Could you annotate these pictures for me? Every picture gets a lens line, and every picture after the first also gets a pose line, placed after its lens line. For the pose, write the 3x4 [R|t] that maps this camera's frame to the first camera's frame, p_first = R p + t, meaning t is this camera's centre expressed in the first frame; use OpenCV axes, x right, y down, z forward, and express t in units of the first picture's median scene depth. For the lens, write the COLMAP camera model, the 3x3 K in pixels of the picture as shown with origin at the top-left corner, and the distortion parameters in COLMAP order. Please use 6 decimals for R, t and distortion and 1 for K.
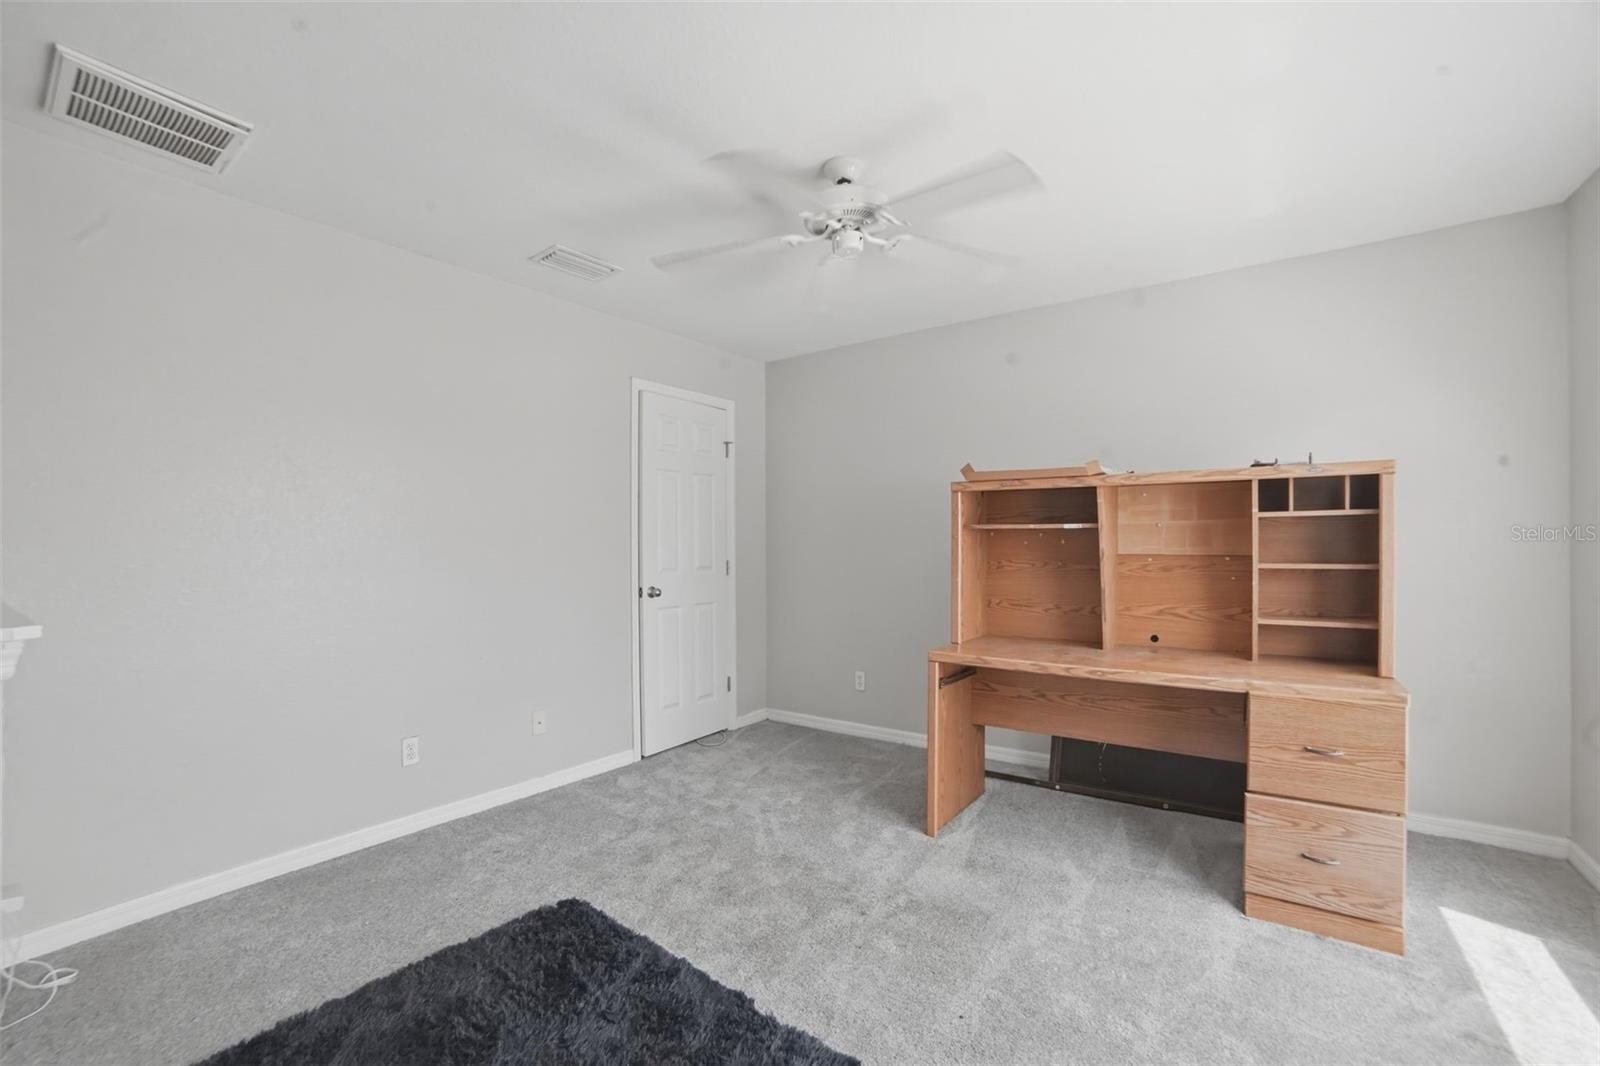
lens RADIAL K [[672.7, 0, 800.7], [0, 672.7, 538.5], [0, 0, 1]] dist [-0.104823, 0.034972]
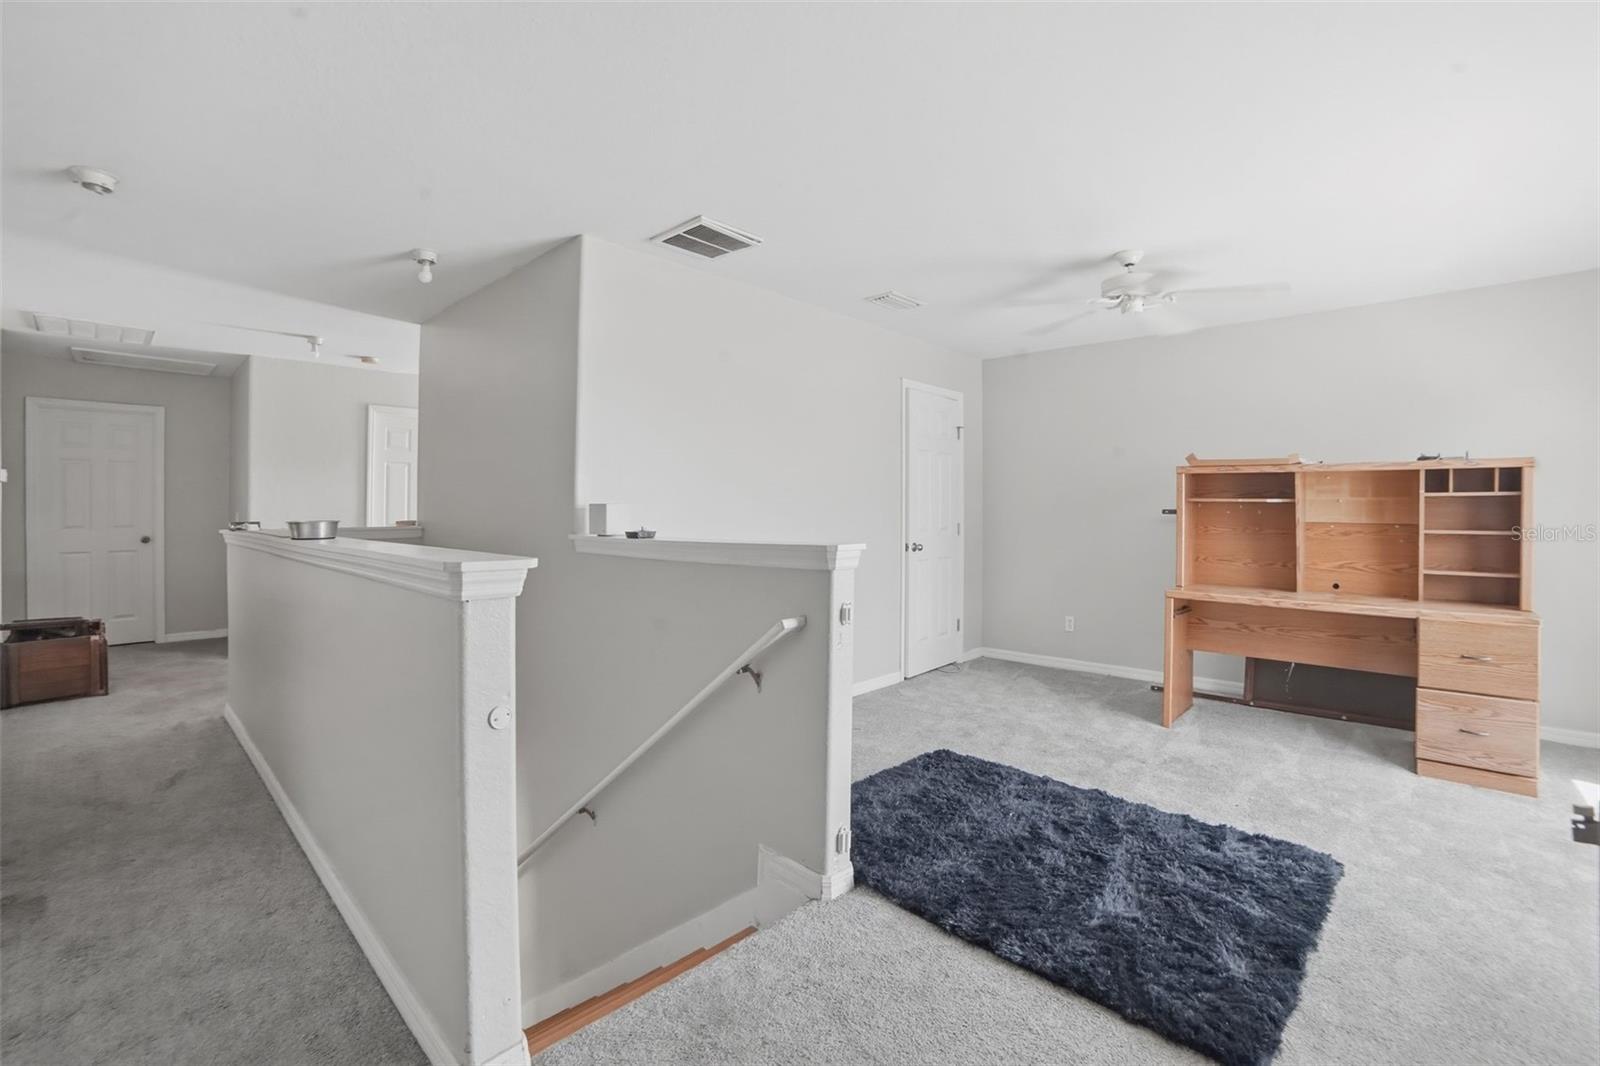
lens RADIAL K [[706.9, 0, 805.1], [0, 706.9, 500.6], [0, 0, 1]] dist [-0.099994, 0.033624]
pose [[0.993668, 0.012942, -0.111612, -0.426421], [-0.013514, 0.999899, -0.004365, -0.000189], [0.111544, 0.005846, 0.993742, -0.533667]]
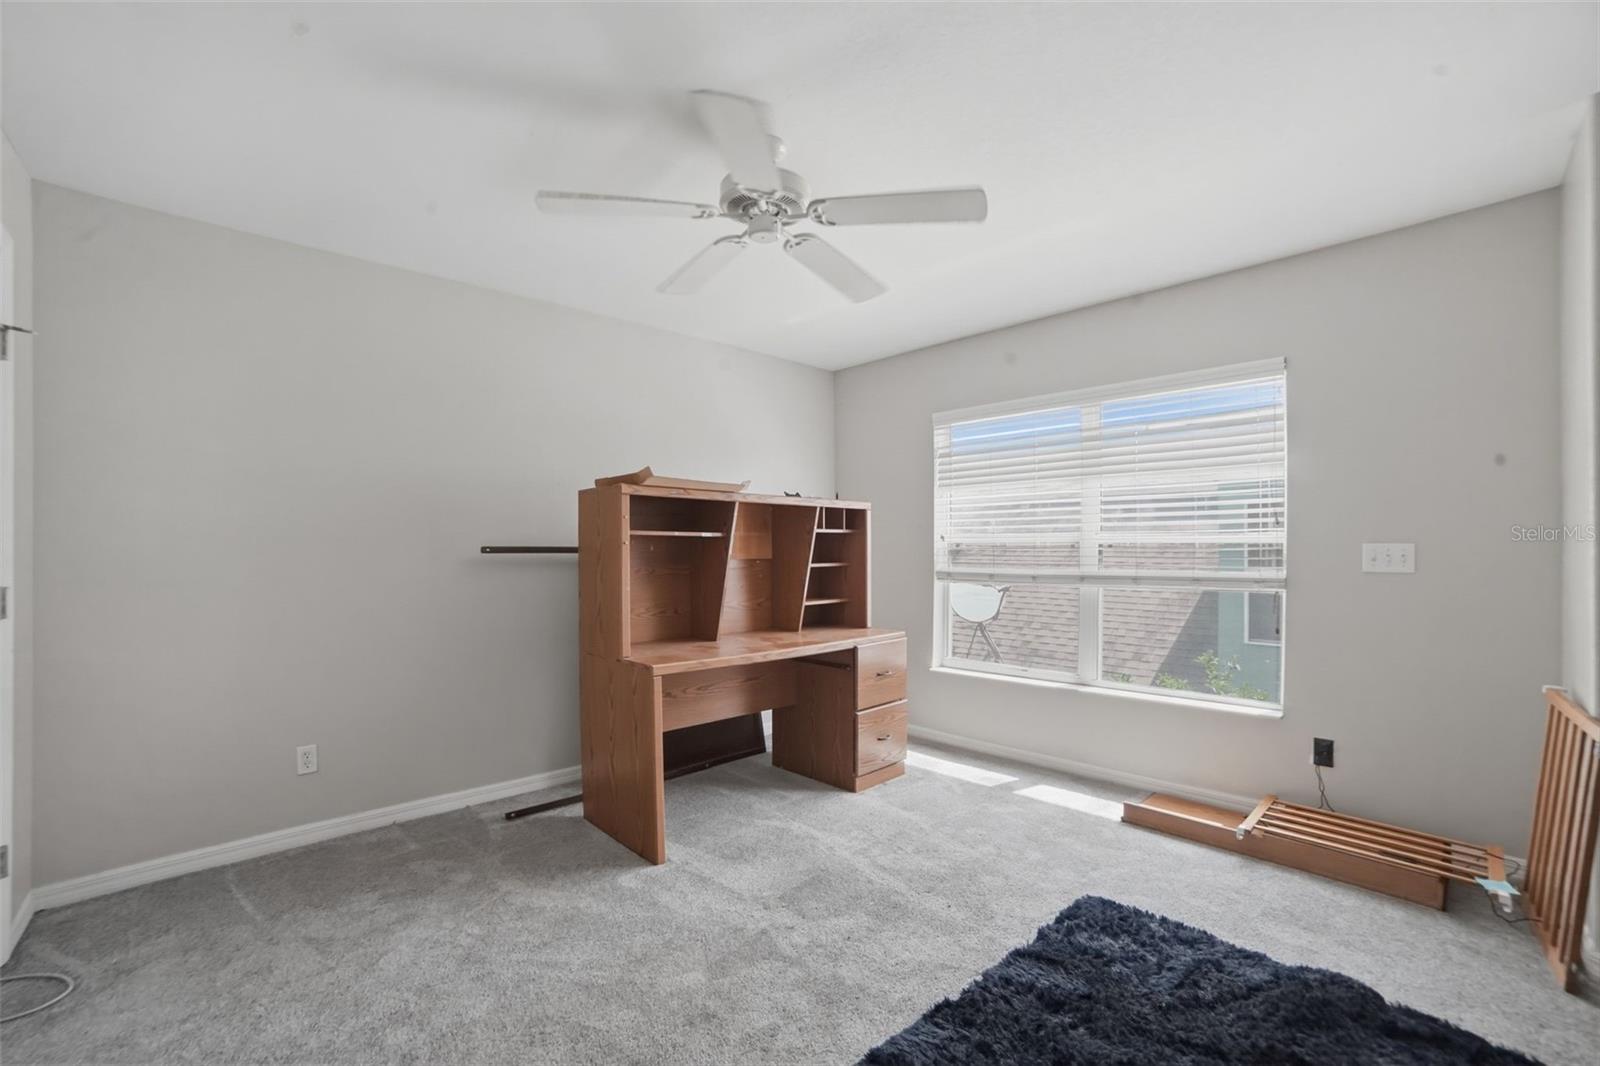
lens RADIAL K [[672.7, 0, 800.7], [0, 672.7, 538.5], [0, 0, 1]] dist [-0.104823, 0.034972]
pose [[0.188733, 0.014889, 0.981916, -0.741015], [-0.000263, 0.999886, -0.015110, 0.005847], [-0.982028, 0.002594, 0.188715, 0.682349]]
